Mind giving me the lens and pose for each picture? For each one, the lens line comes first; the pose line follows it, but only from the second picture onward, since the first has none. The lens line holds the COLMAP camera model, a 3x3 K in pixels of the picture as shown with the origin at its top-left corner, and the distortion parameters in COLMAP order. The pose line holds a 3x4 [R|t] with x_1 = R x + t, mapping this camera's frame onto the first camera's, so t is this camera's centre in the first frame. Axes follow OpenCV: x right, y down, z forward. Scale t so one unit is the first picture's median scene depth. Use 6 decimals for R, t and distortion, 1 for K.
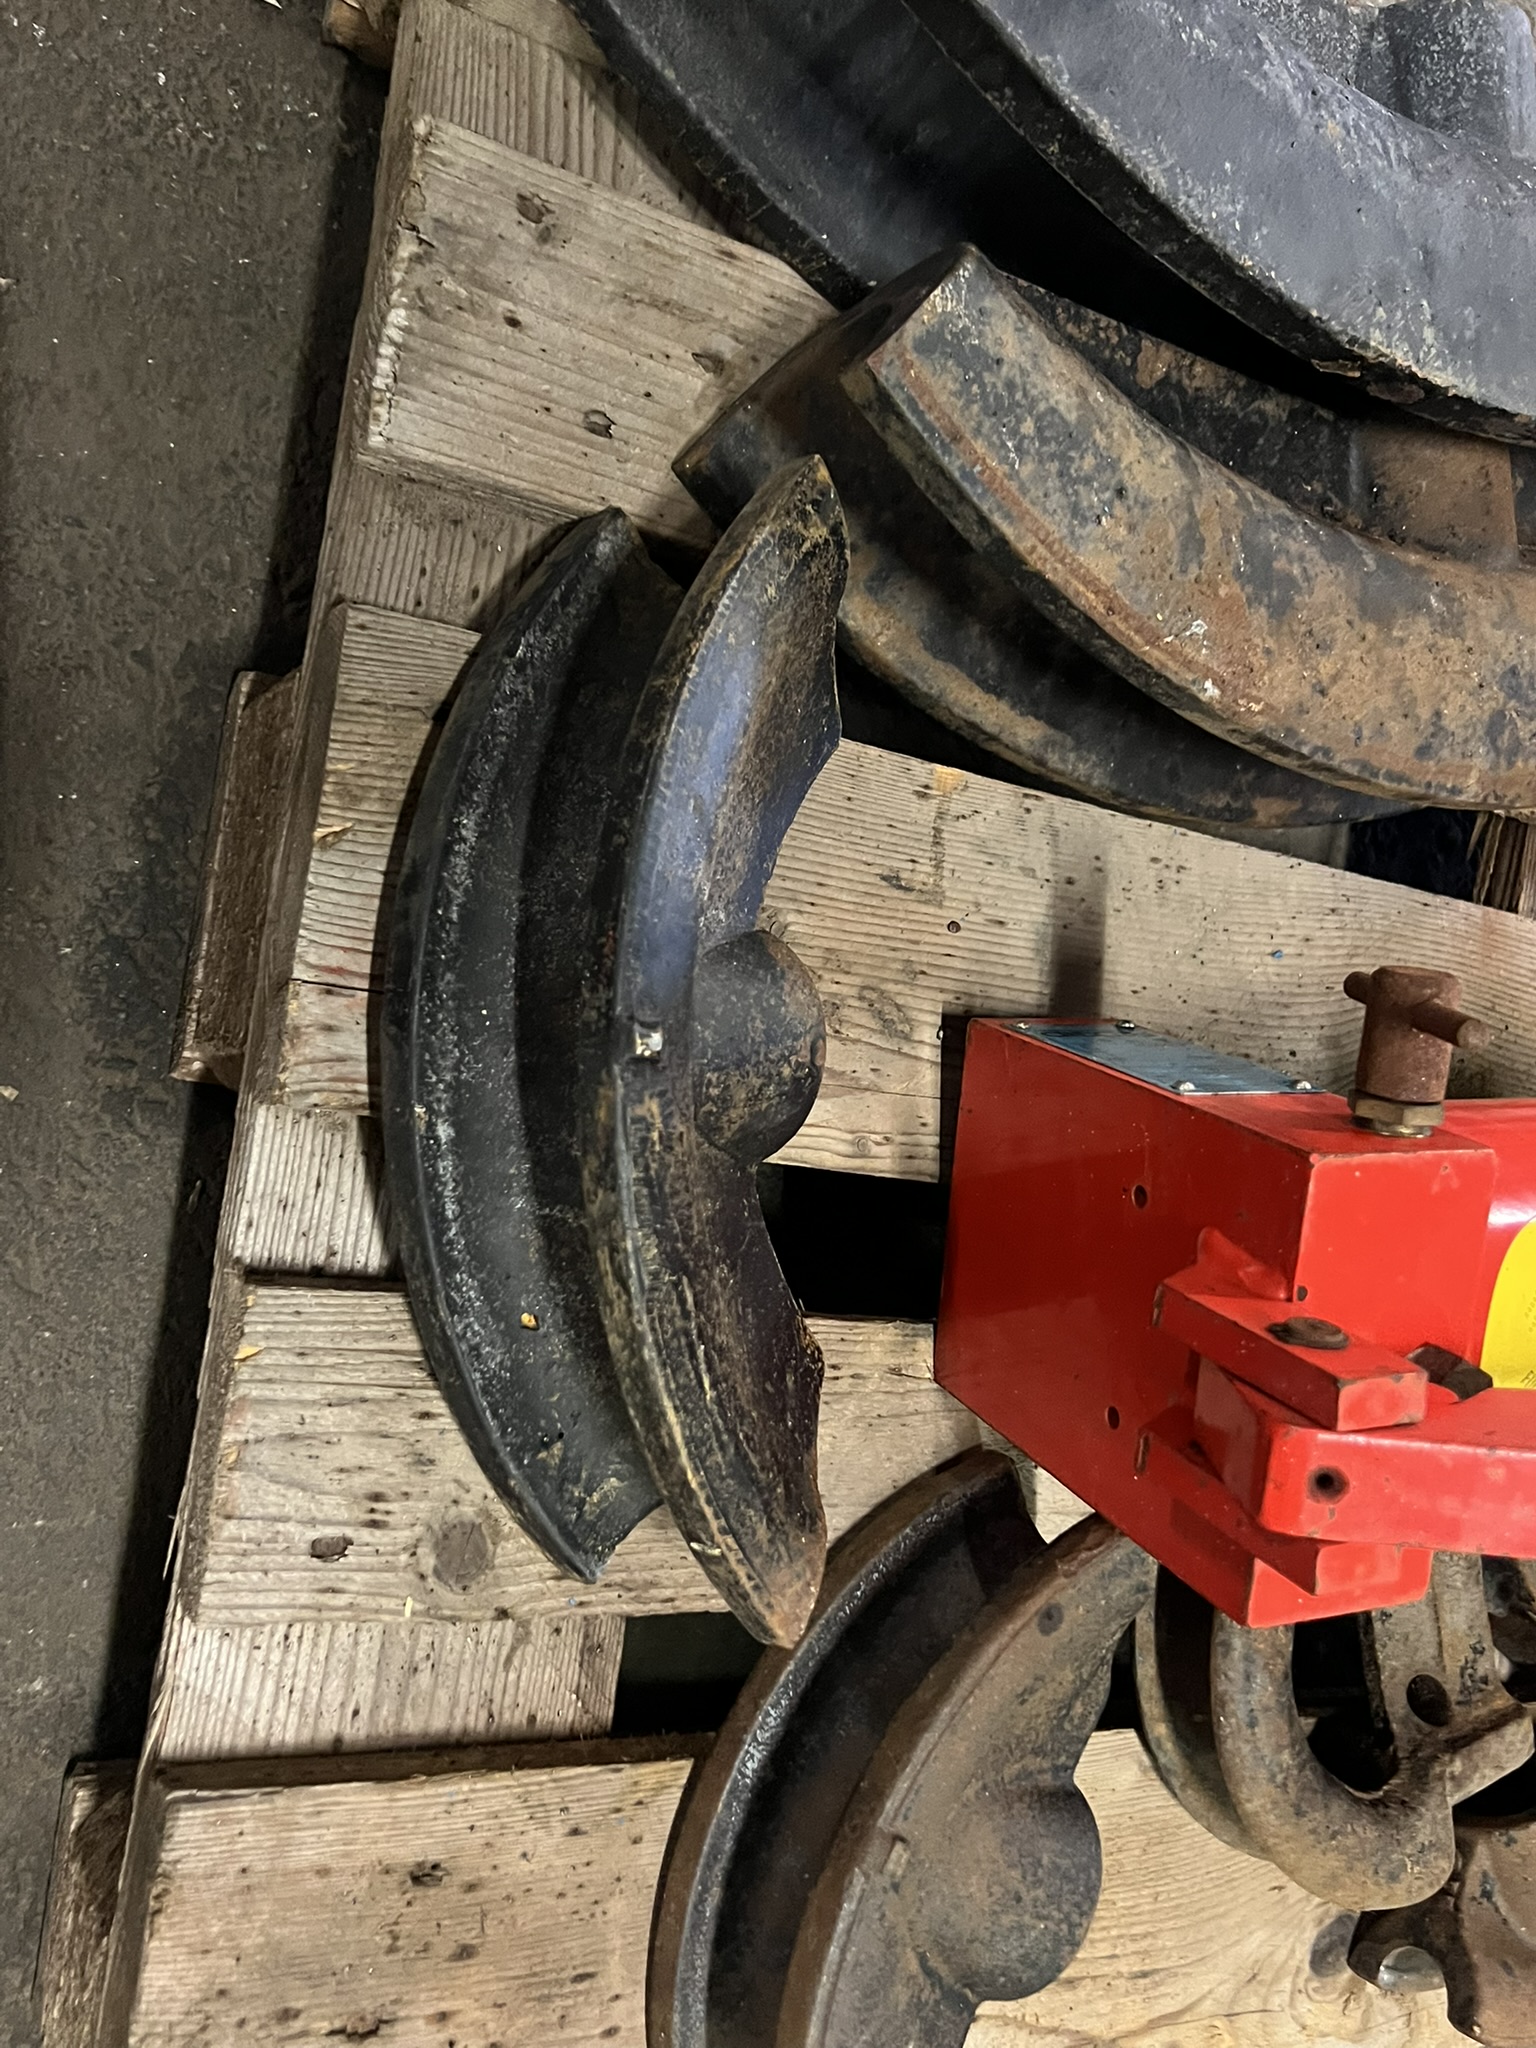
lens RADIAL K [[1749.2, 0, 744.0], [0, 1749.2, 1030.3], [0, 0, 1]] dist [0.007804, -0.002189]
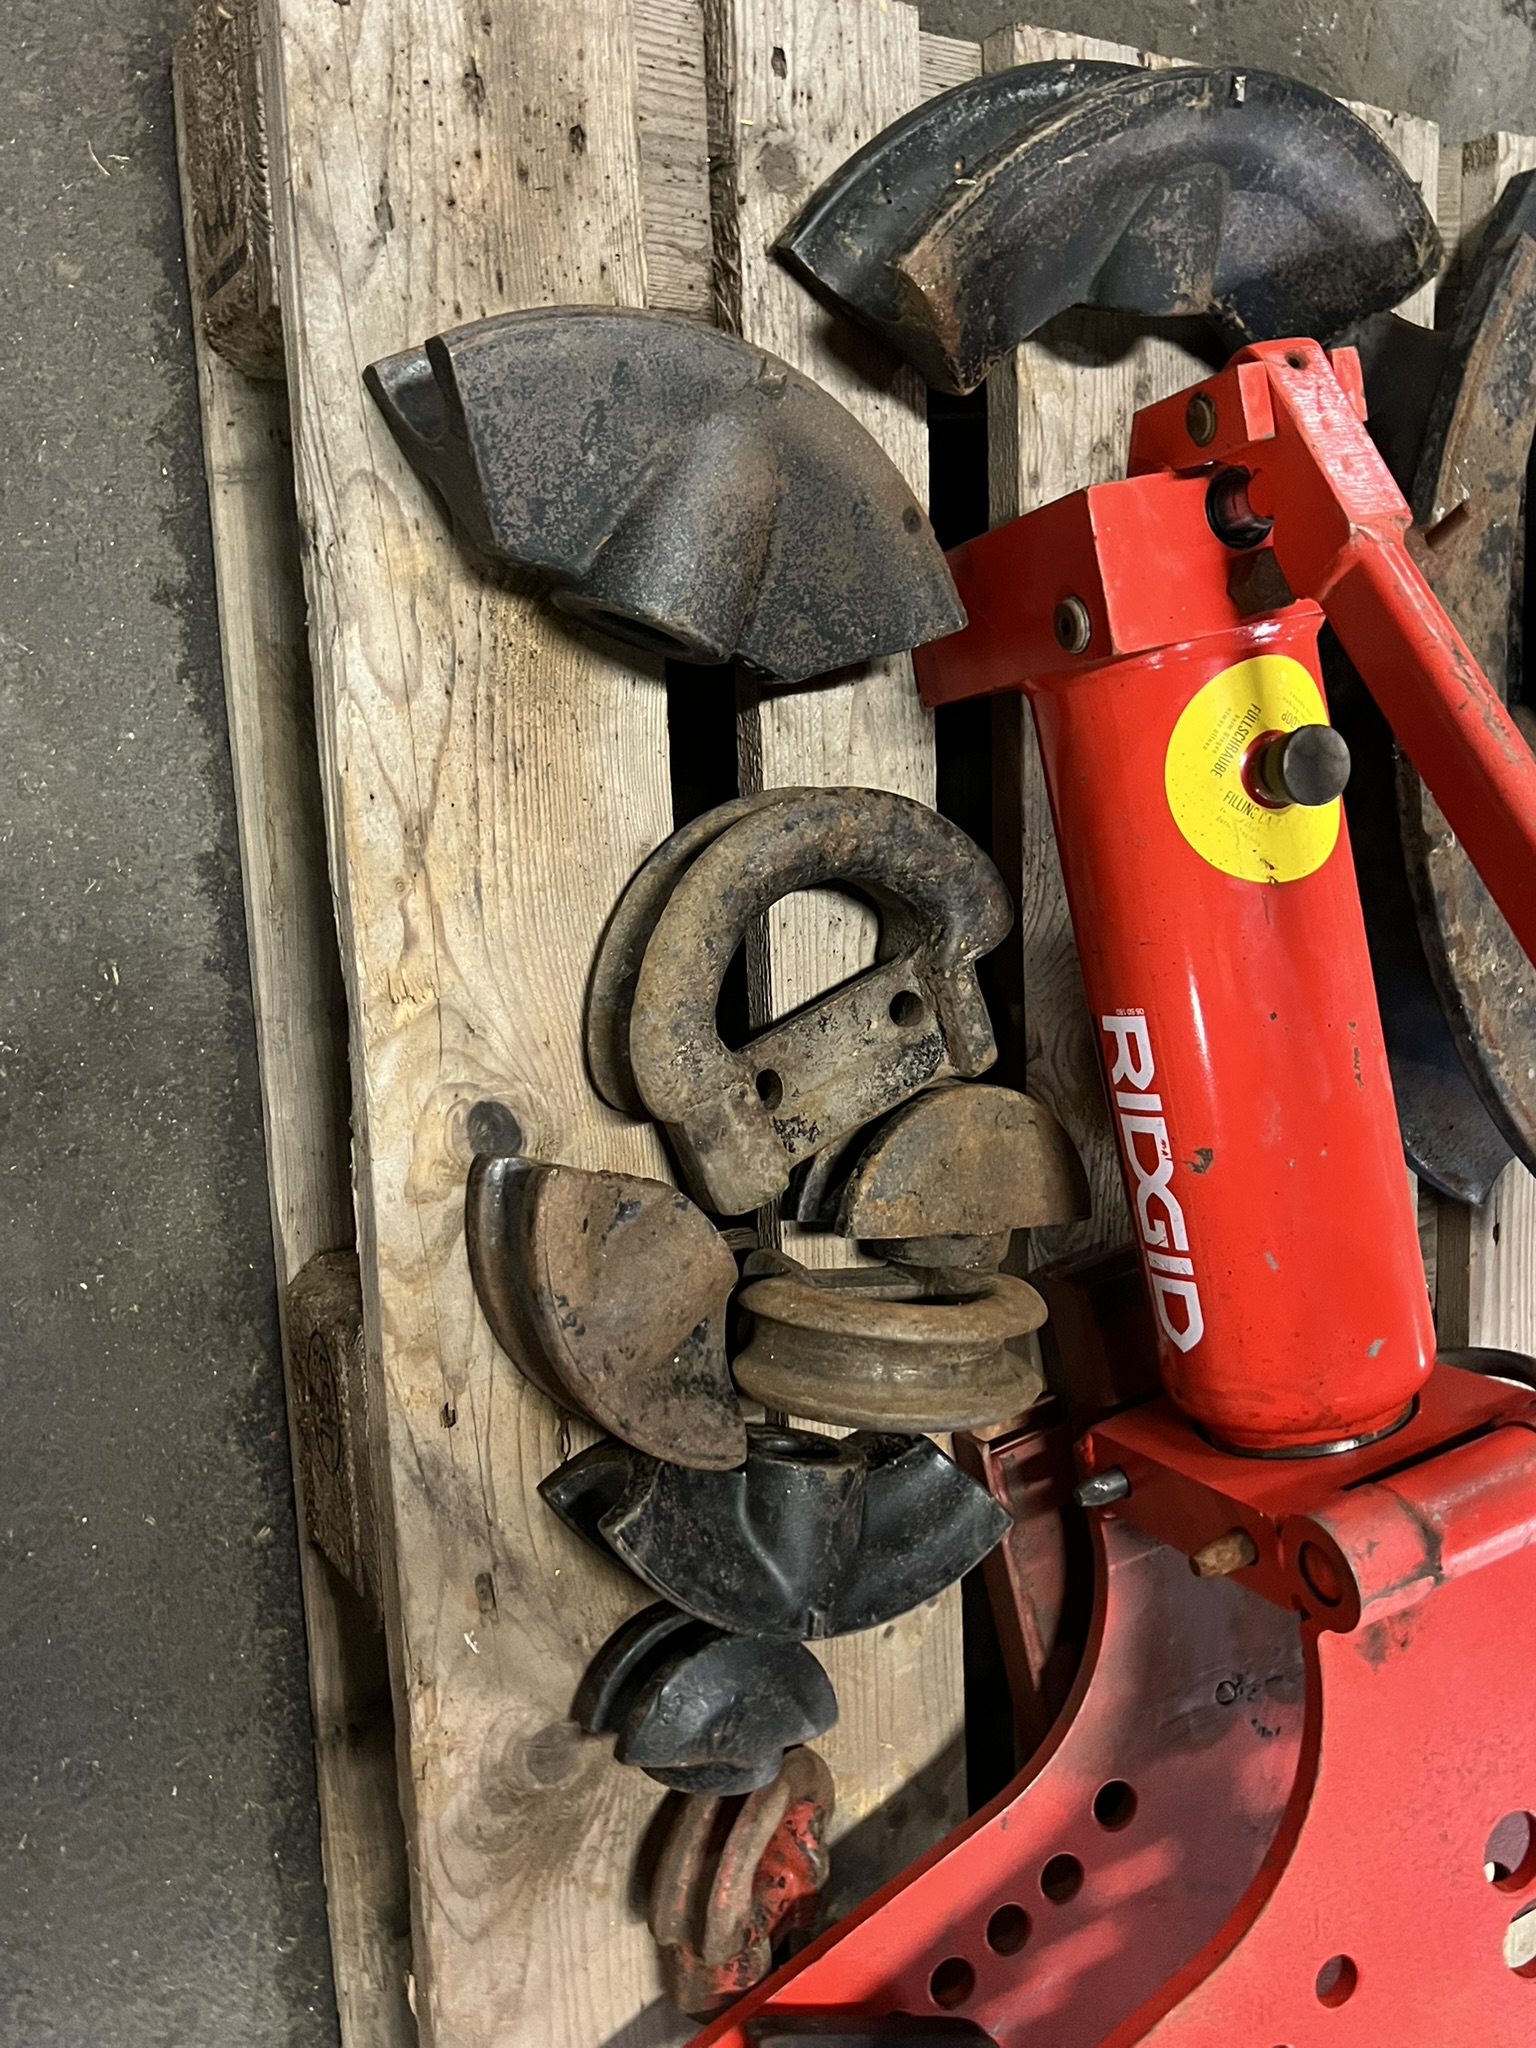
lens RADIAL K [[1717.7, 0, 762.8], [0, 1717.7, 1023.6], [0, 0, 1]] dist [0.073787, -0.121465]
pose [[0.396258, 0.892478, -0.215553, 0.767046], [-0.835281, 0.252956, -0.488179, 1.188662], [-0.381163, 0.373492, 0.845706, 0.079029]]
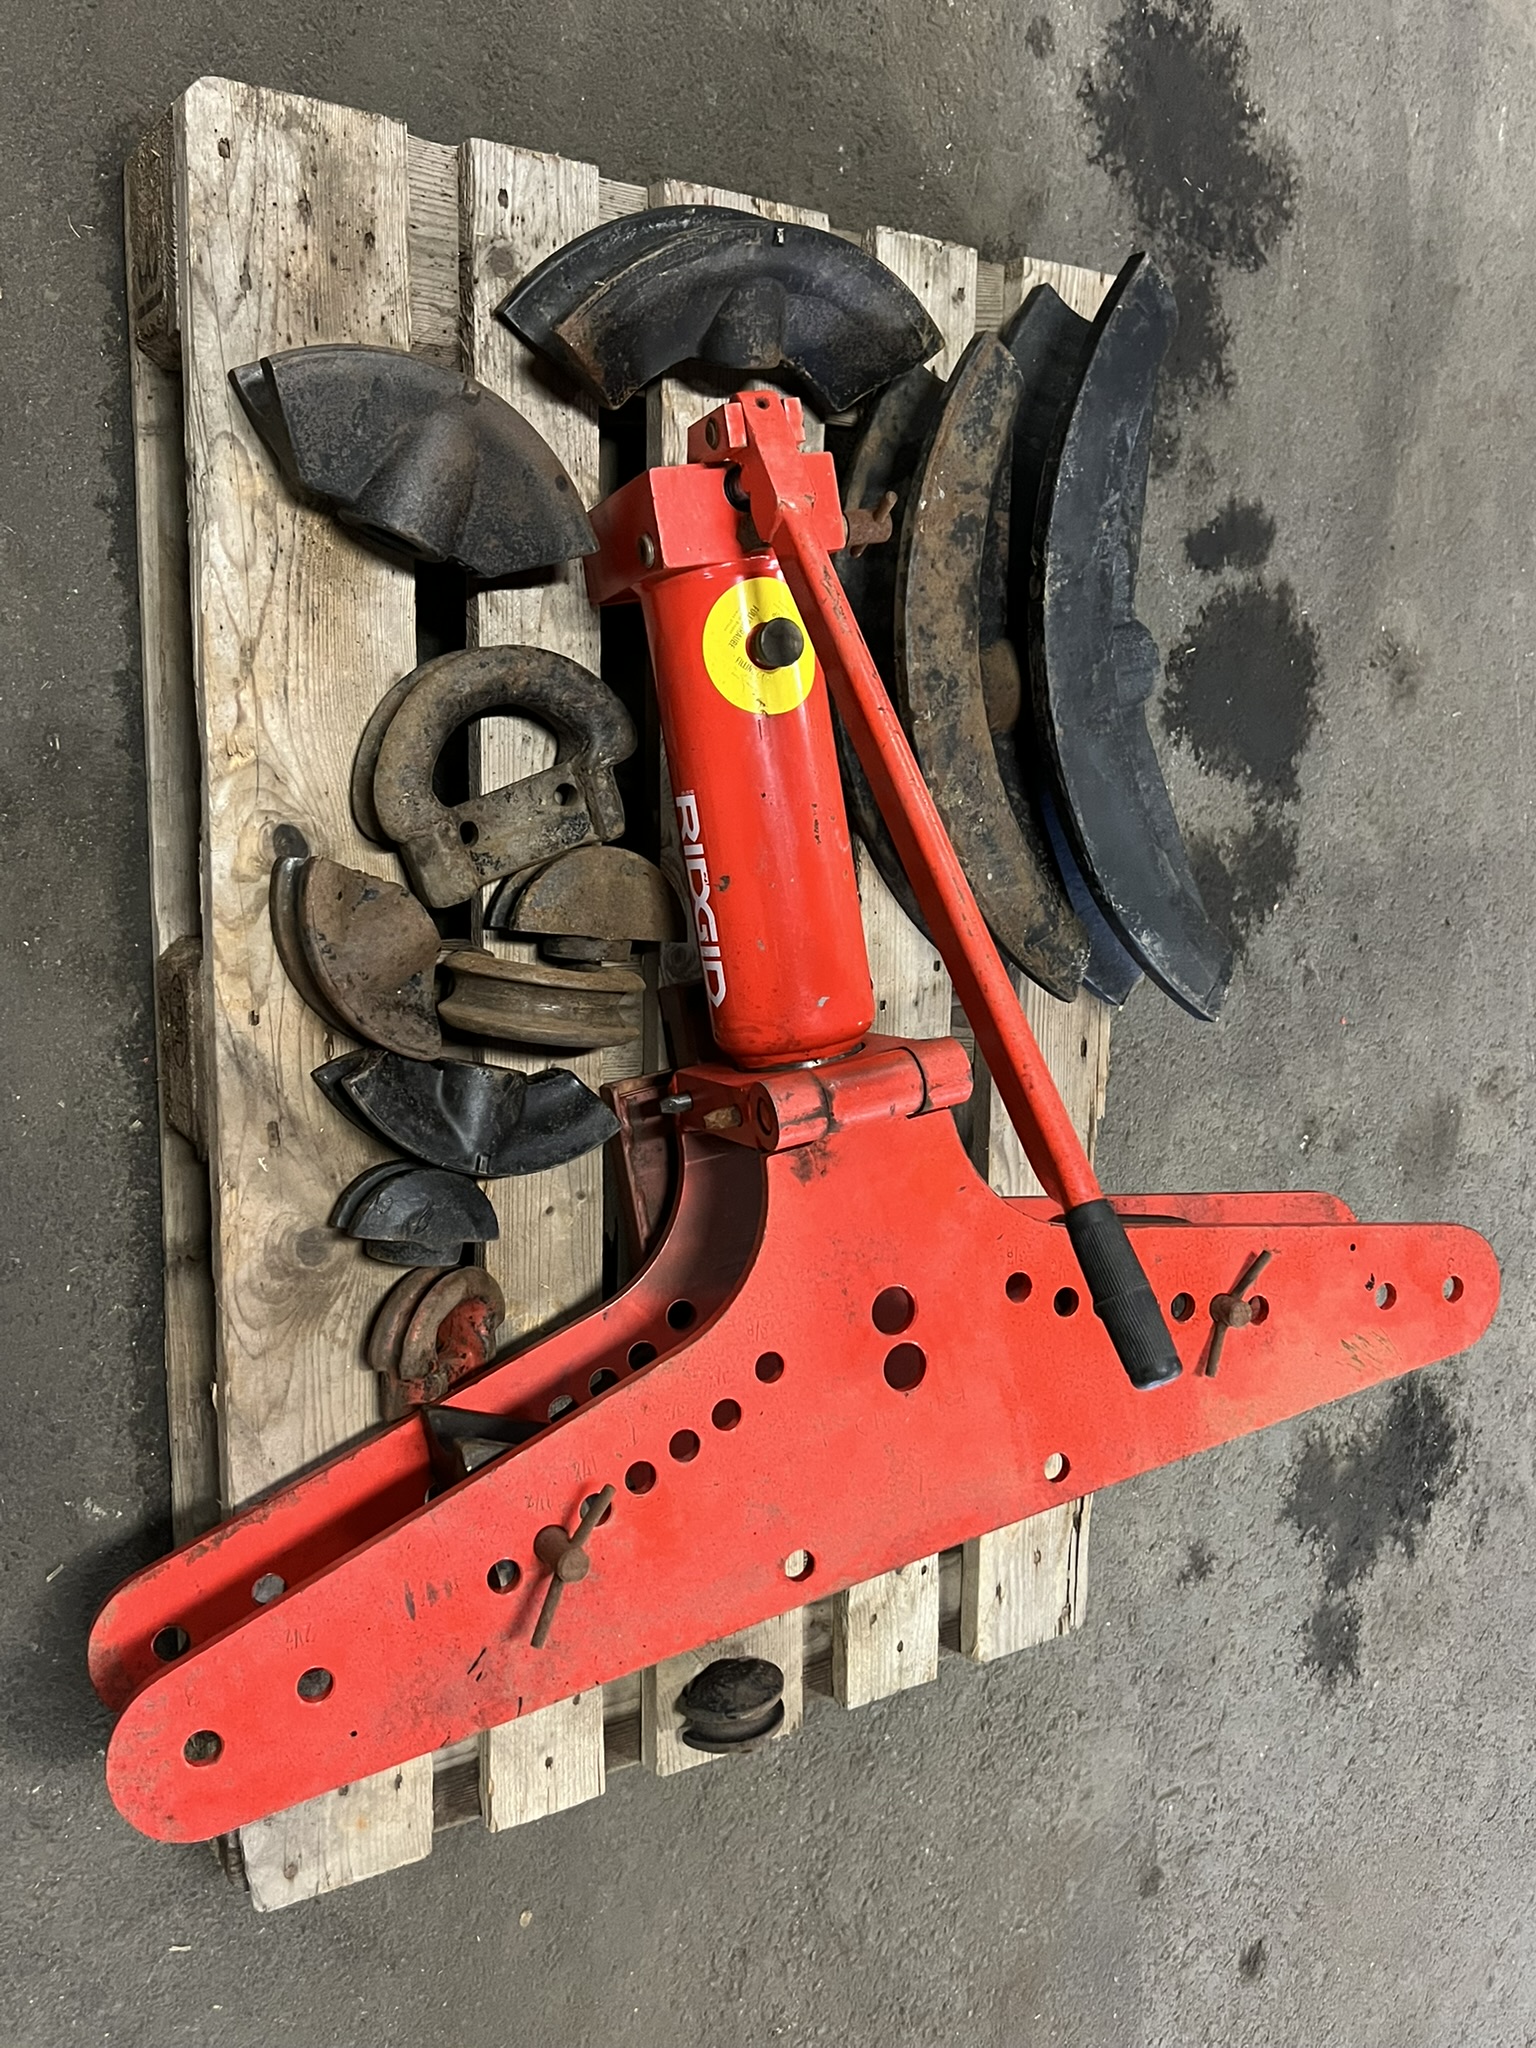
lens RADIAL K [[1713.1, 0, 761.4], [0, 1713.1, 999.3], [0, 0, 1]] dist [0.058867, -0.095908]
pose [[0.359701, 0.909575, -0.208061, 1.330103], [-0.826394, 0.207022, -0.523655, 1.422296], [-0.433230, 0.360299, 0.826133, -0.675256]]
